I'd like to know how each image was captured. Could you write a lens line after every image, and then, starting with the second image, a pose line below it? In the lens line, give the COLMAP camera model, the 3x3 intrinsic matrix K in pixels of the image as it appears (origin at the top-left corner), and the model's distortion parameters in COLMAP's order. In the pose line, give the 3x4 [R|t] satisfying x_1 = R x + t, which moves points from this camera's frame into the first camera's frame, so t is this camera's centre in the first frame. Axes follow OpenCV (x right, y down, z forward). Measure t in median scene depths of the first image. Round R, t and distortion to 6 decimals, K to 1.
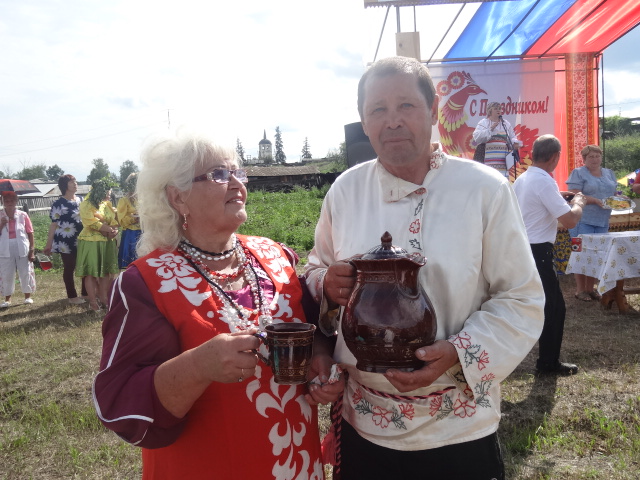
lens RADIAL K [[582.3, 0, 320.3], [0, 582.3, 247.0], [0, 0, 1]] dist [0.000312, 0.001958]
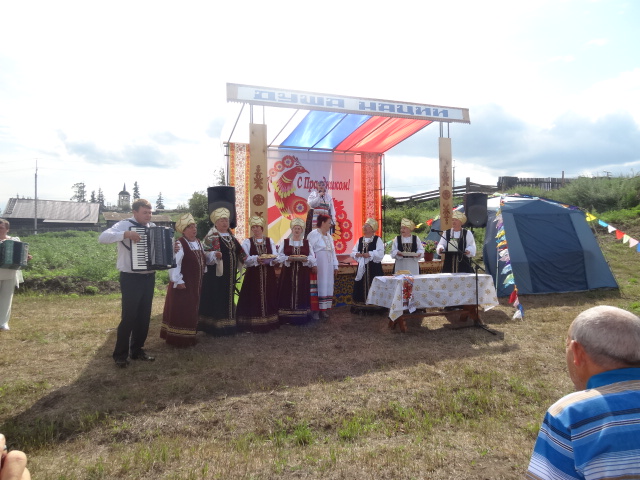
lens RADIAL K [[445.3, 0, 320.0], [0, 445.3, 240.0], [0, 0, 1]] dist [-0.003606, -0.002961]
pose [[0.946515, 0.046688, 0.319266, -0.022812], [-0.016515, 0.995189, -0.096568, -0.001977], [-0.322238, 0.086131, 0.942732, 0.000856]]
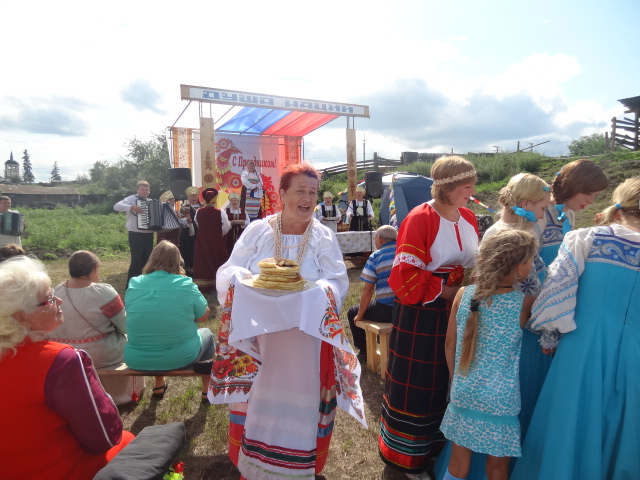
lens RADIAL K [[445.3, 0, 320.0], [0, 445.3, 240.0], [0, 0, 1]] dist [-0.003606, -0.002961]
pose [[0.870985, 0.001189, 0.491307, -0.145430], [0.016405, 0.999369, -0.031502, 0.027032], [-0.491035, 0.035498, 0.870416, -0.208767]]
